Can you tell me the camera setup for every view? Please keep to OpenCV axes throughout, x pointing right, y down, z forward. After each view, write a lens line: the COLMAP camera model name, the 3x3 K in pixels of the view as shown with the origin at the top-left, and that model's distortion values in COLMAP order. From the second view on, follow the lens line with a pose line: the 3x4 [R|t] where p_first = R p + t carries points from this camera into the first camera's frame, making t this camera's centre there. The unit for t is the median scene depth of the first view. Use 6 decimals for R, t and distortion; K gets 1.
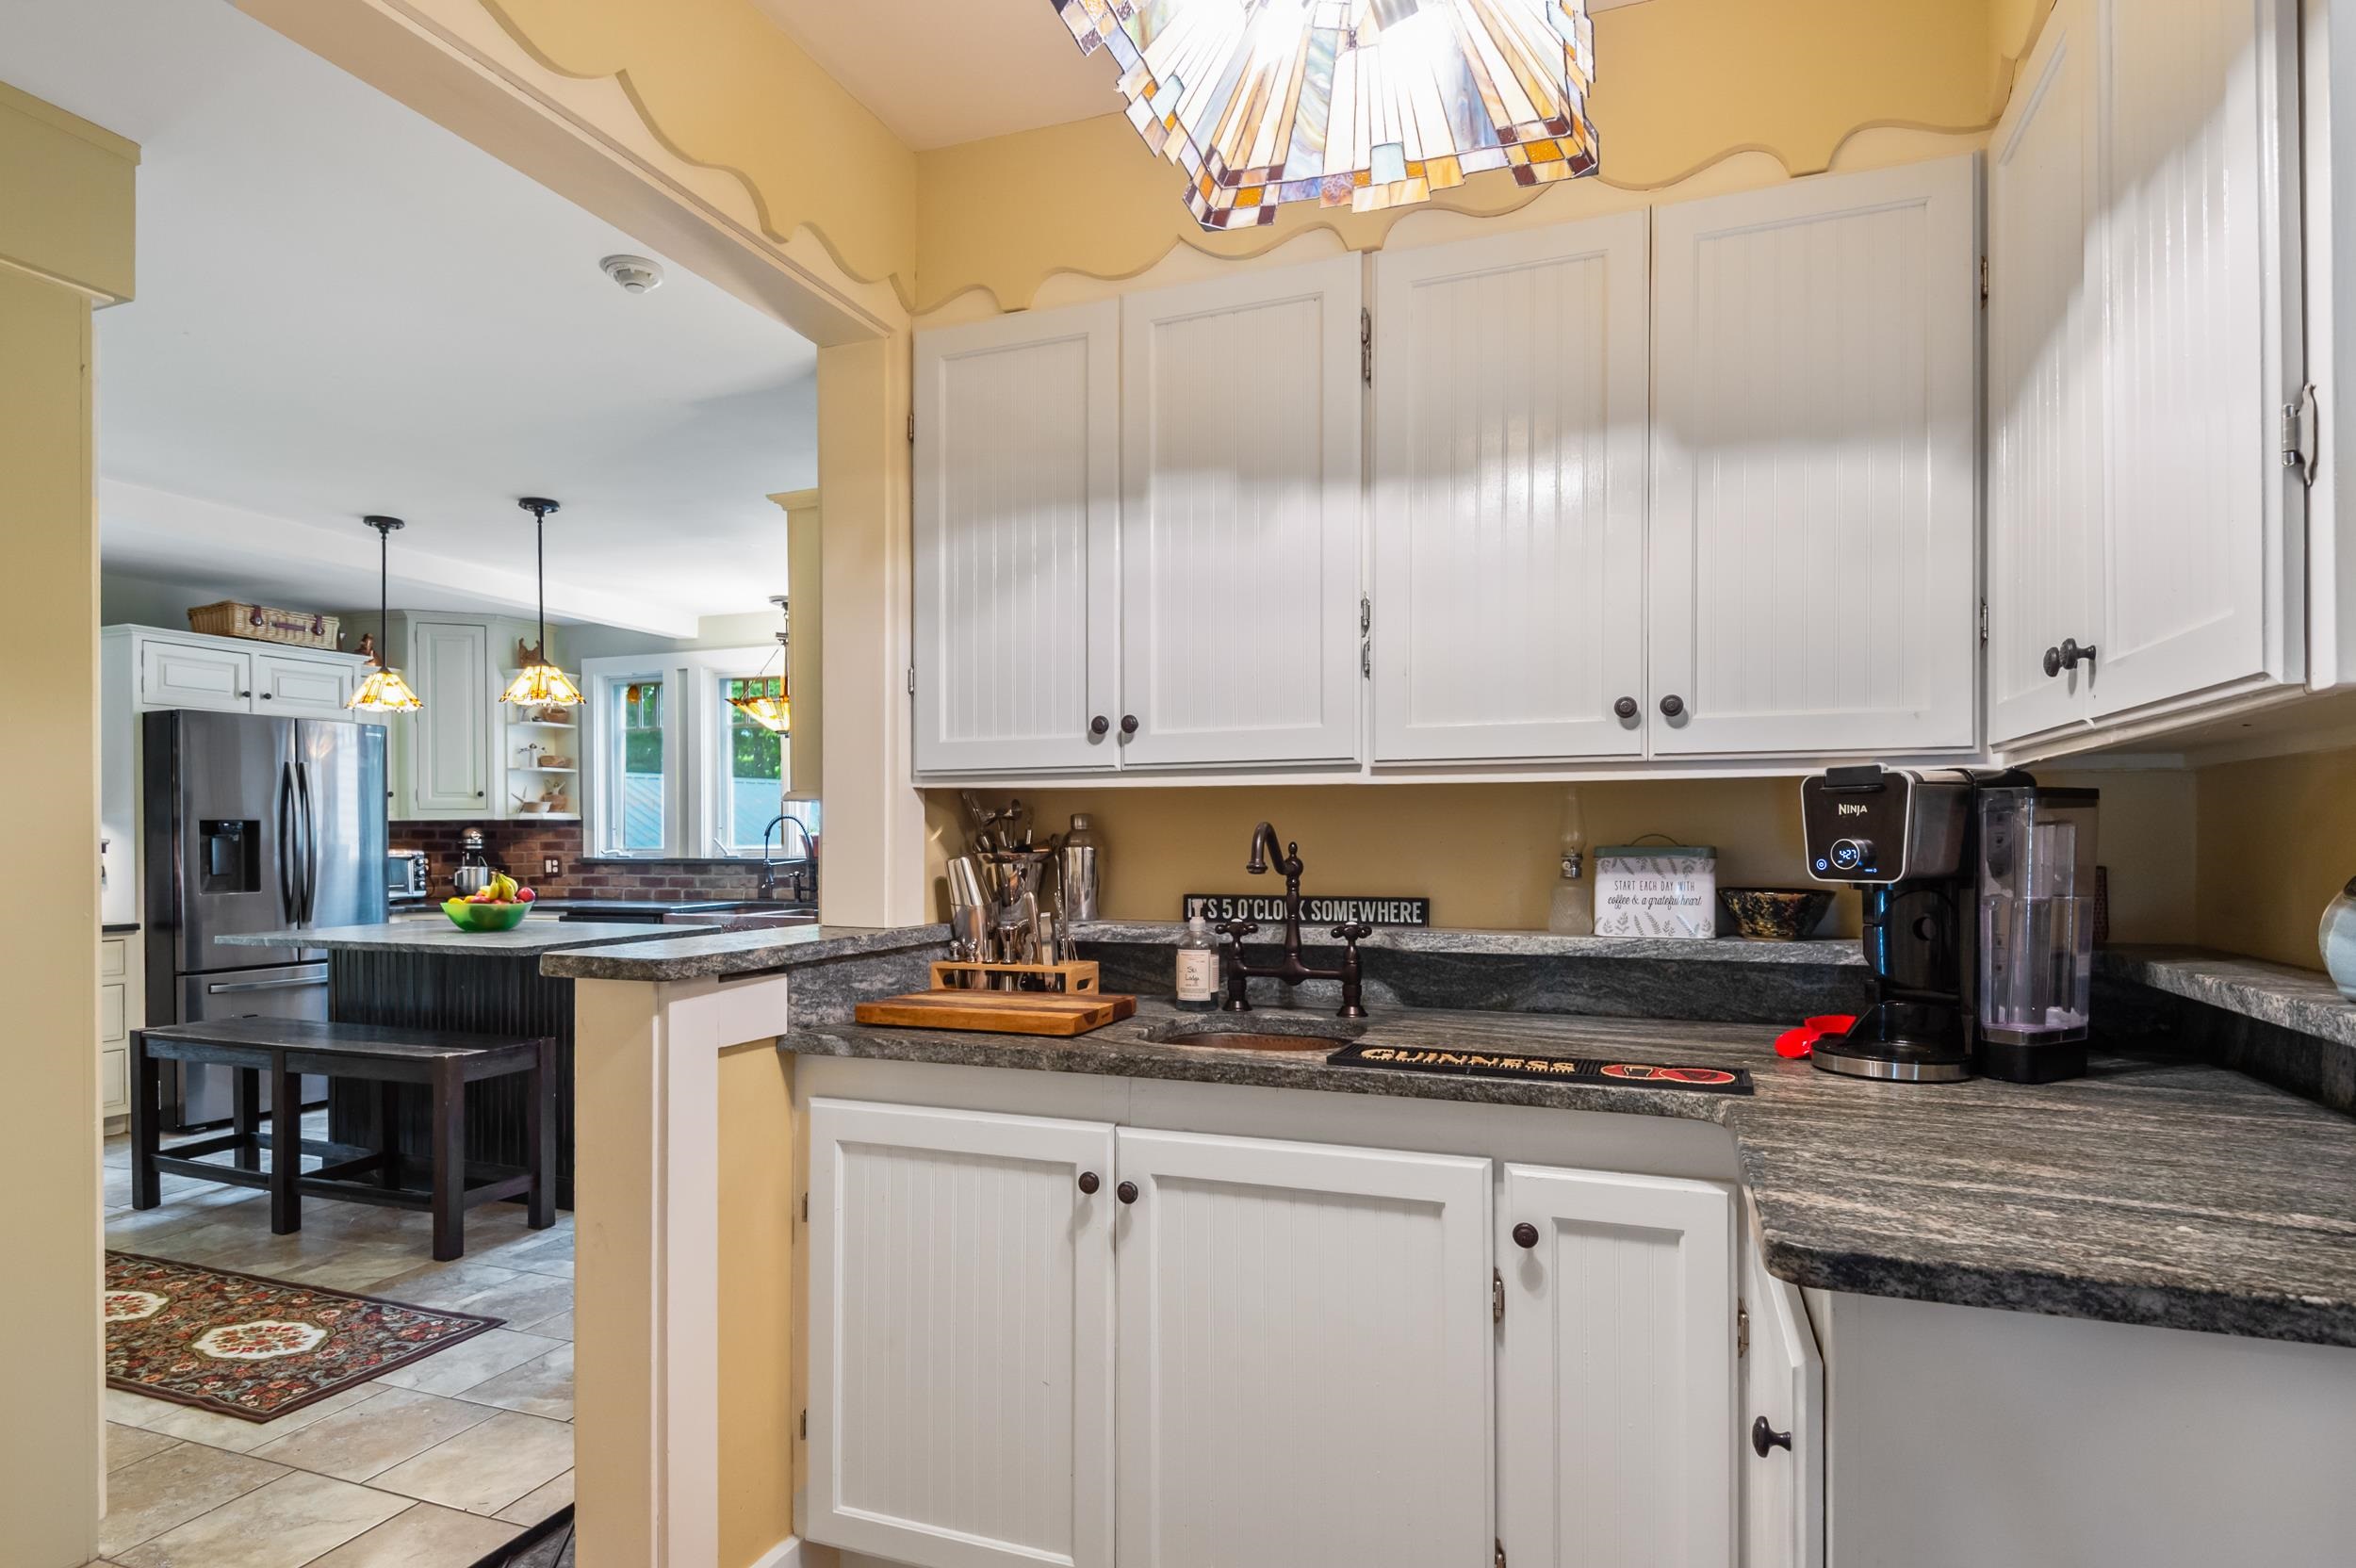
lens RADIAL K [[1244.3, 0, 1181.7], [0, 1244.3, 829.8], [0, 0, 1]] dist [0.006393, 0.002430]
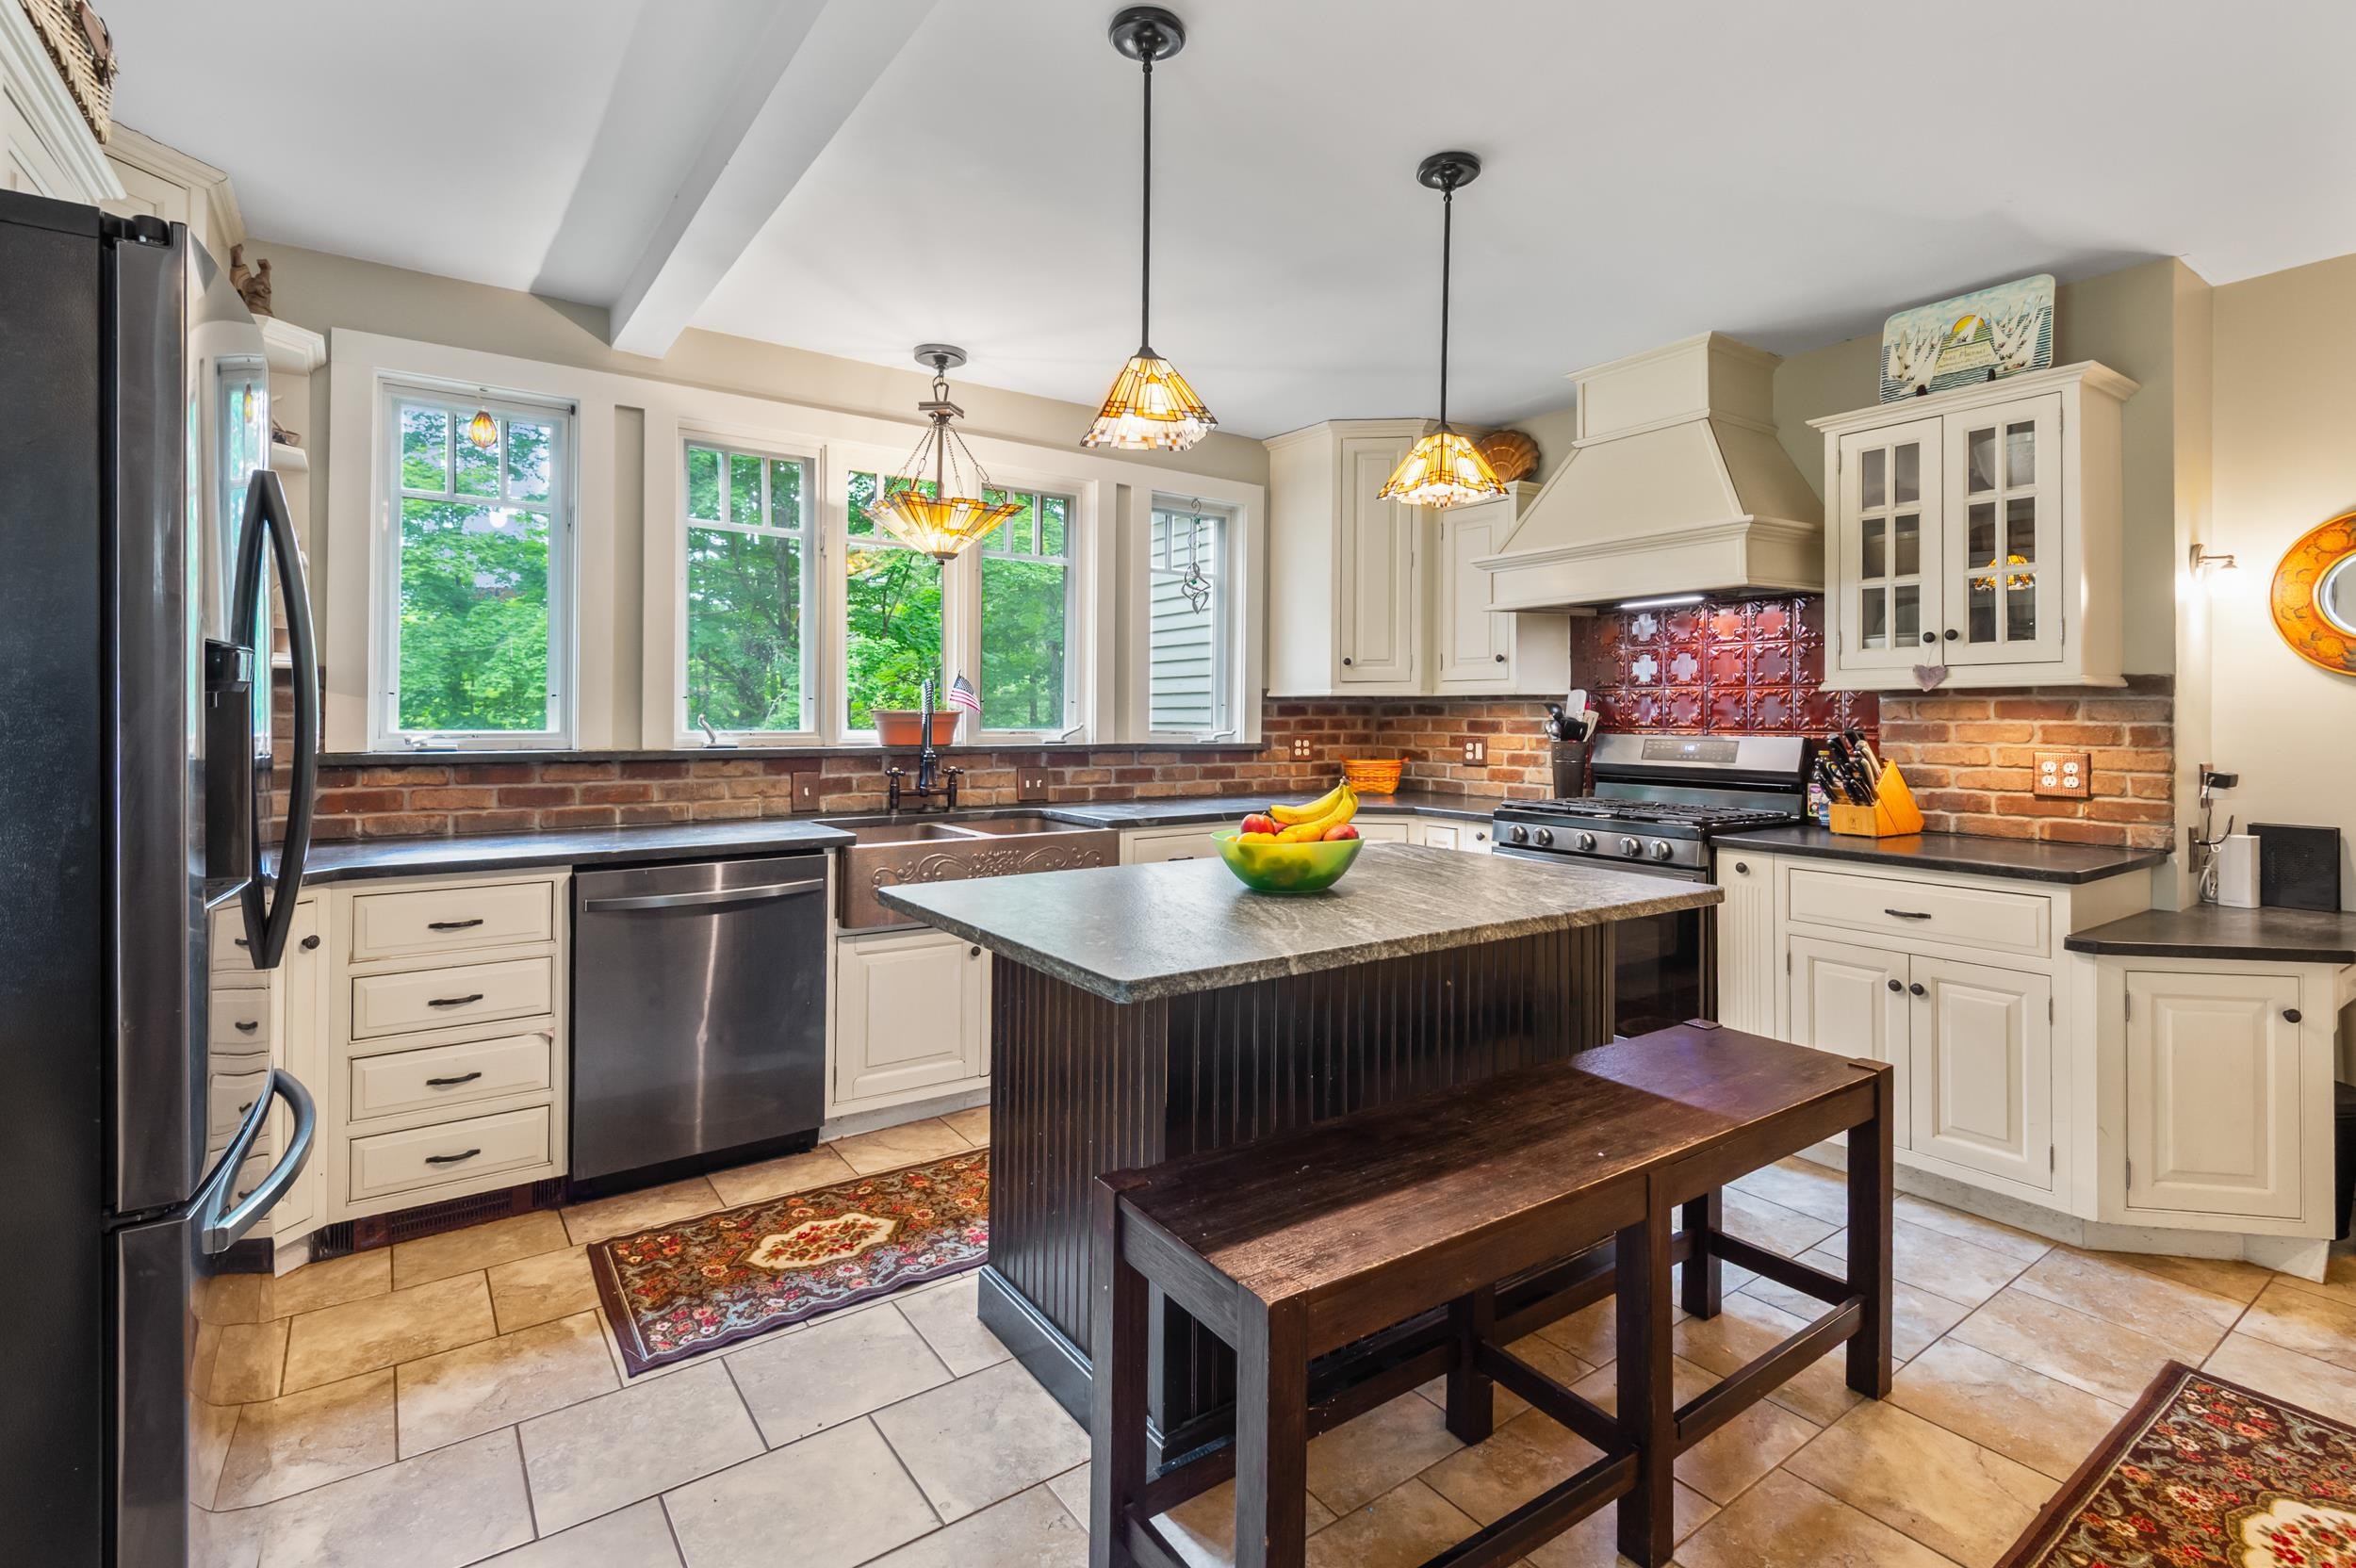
lens RADIAL K [[1077.4, 0, 1219.6], [0, 1077.4, 713.3], [0, 0, 1]] dist [0.007623, -0.006198]
pose [[0.553501, 0.011121, 0.832774, -0.652862], [-0.010282, 0.999926, -0.006519, 0.007043], [-0.832785, -0.004954, 0.553574, 0.522429]]
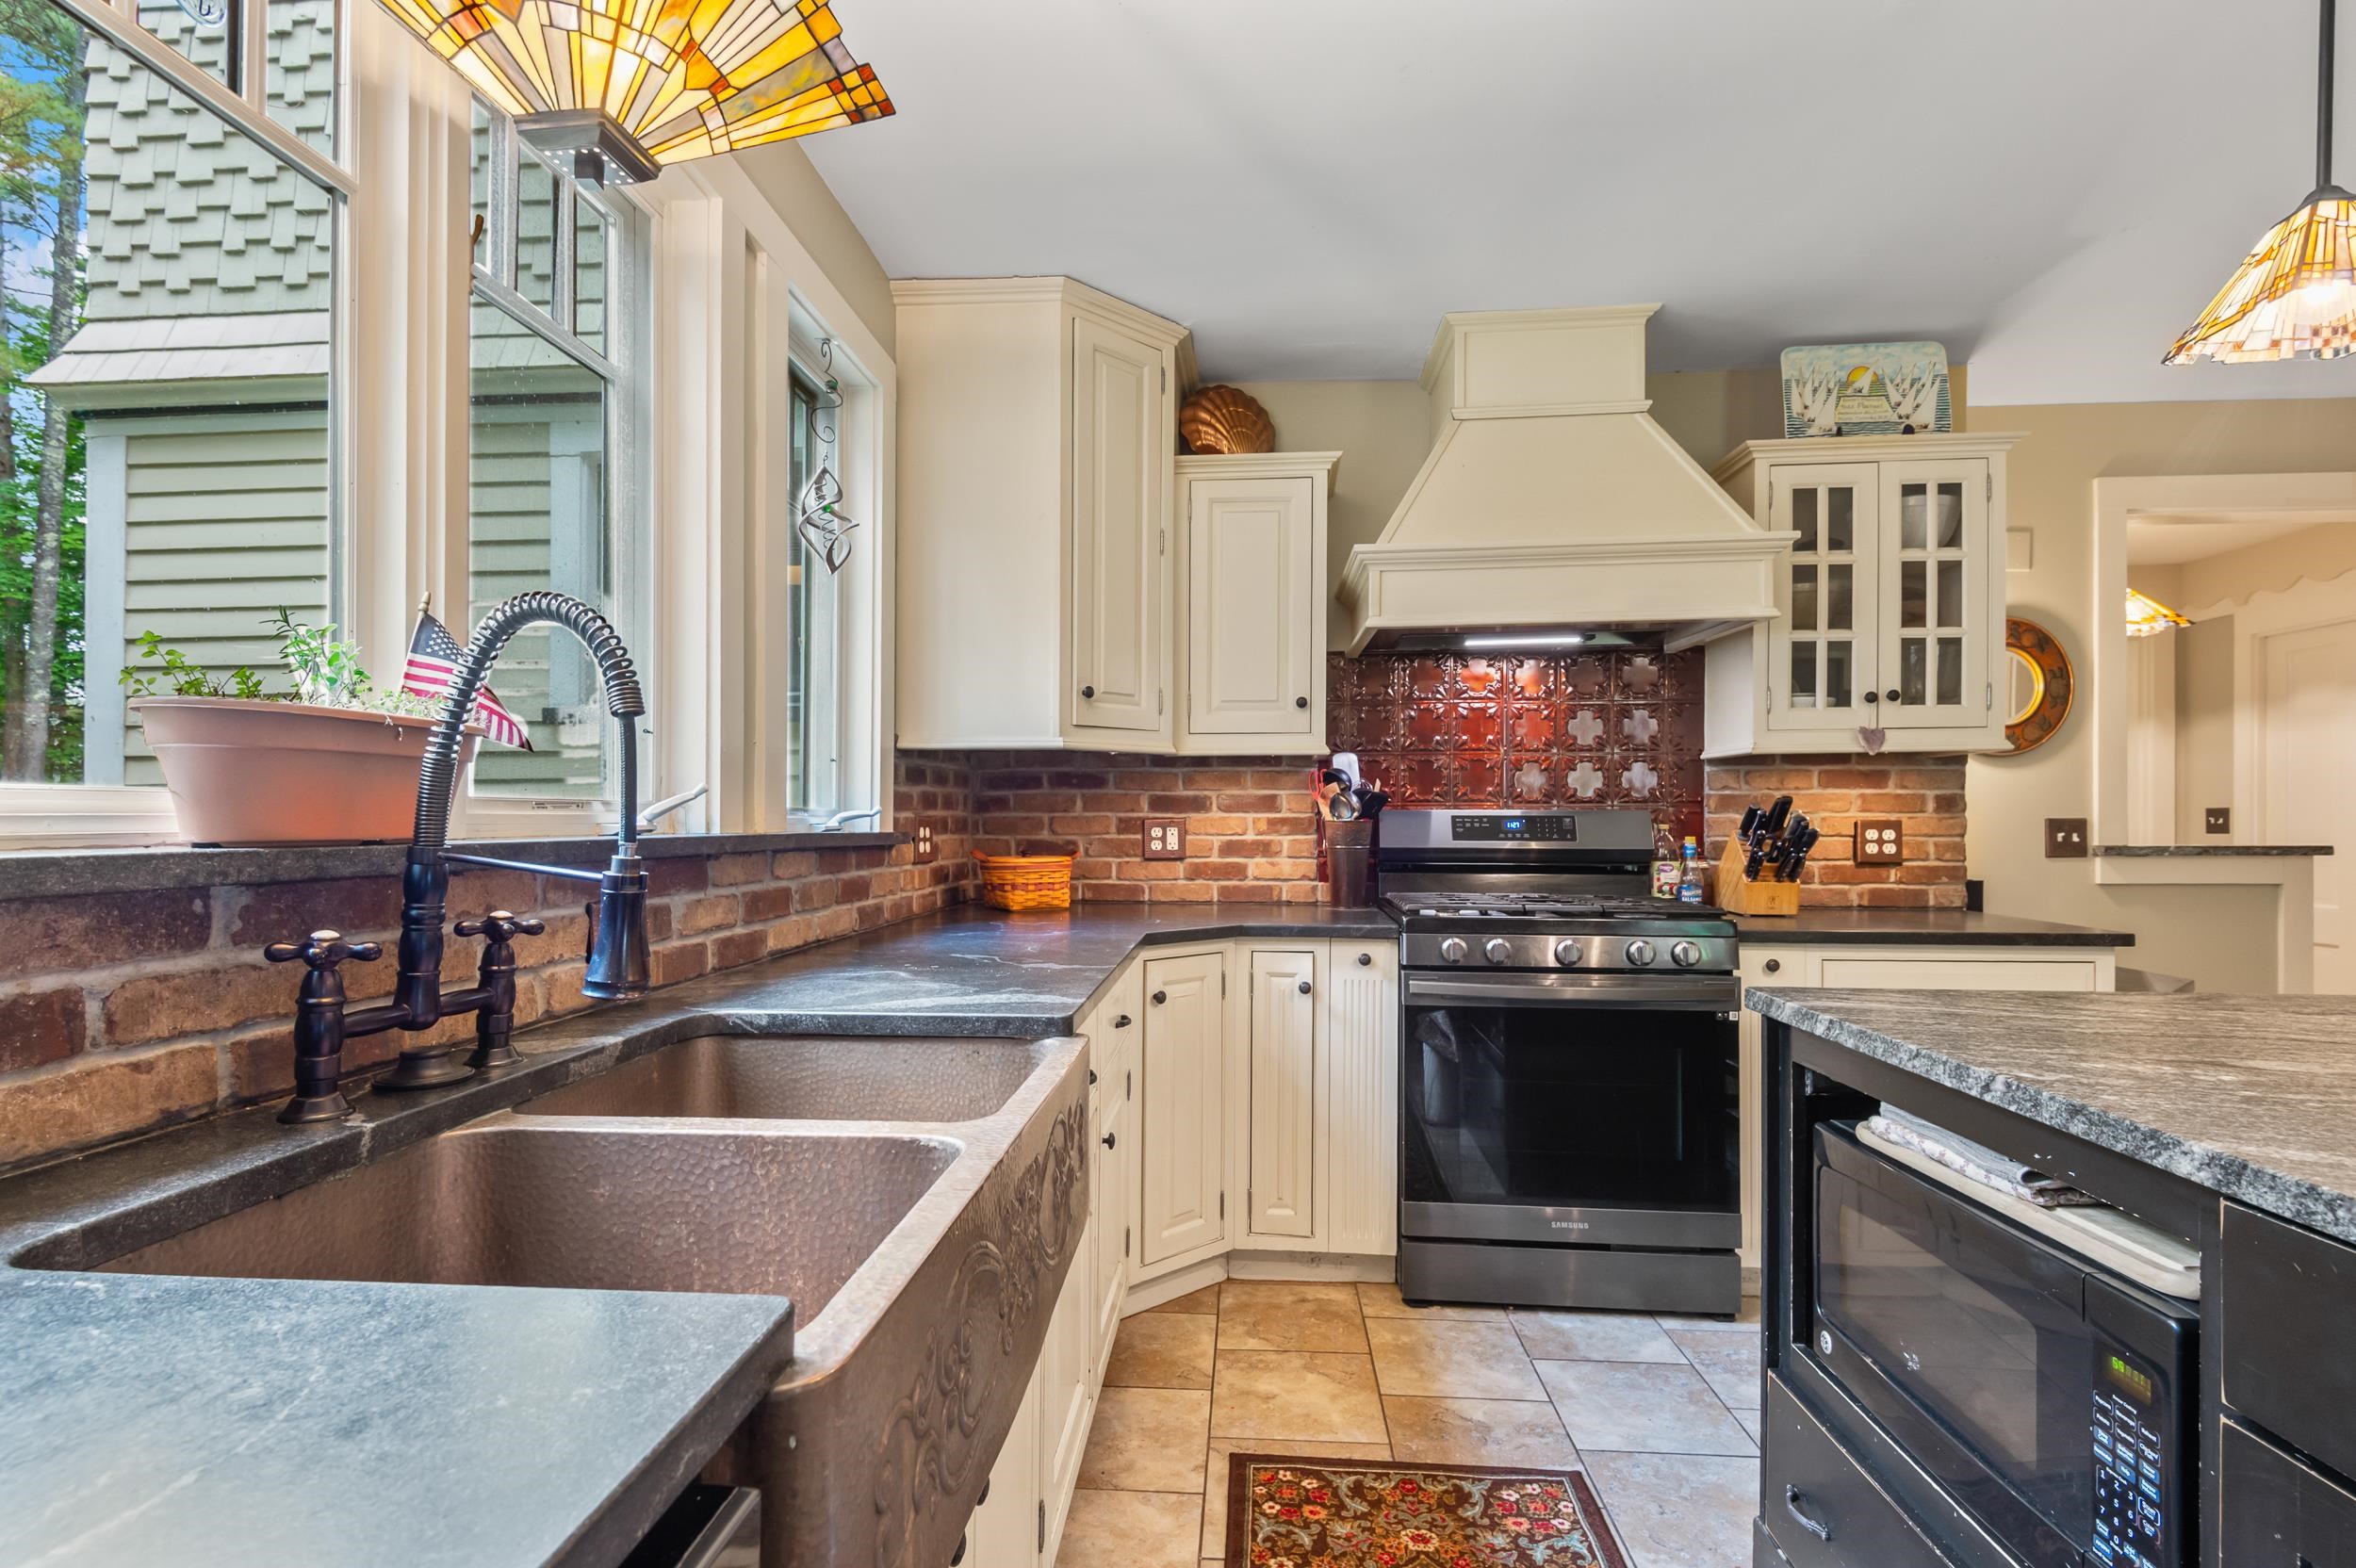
lens RADIAL K [[1077.4, 0, 1175.6], [0, 1077.4, 813.3], [0, 0, 1]] dist [0.007623, -0.006198]
pose [[-0.259109, 0.010591, 0.965790, -0.453976], [-0.000308, 0.999939, -0.011048, 0.018978], [-0.965848, -0.003160, -0.259090, 0.887009]]
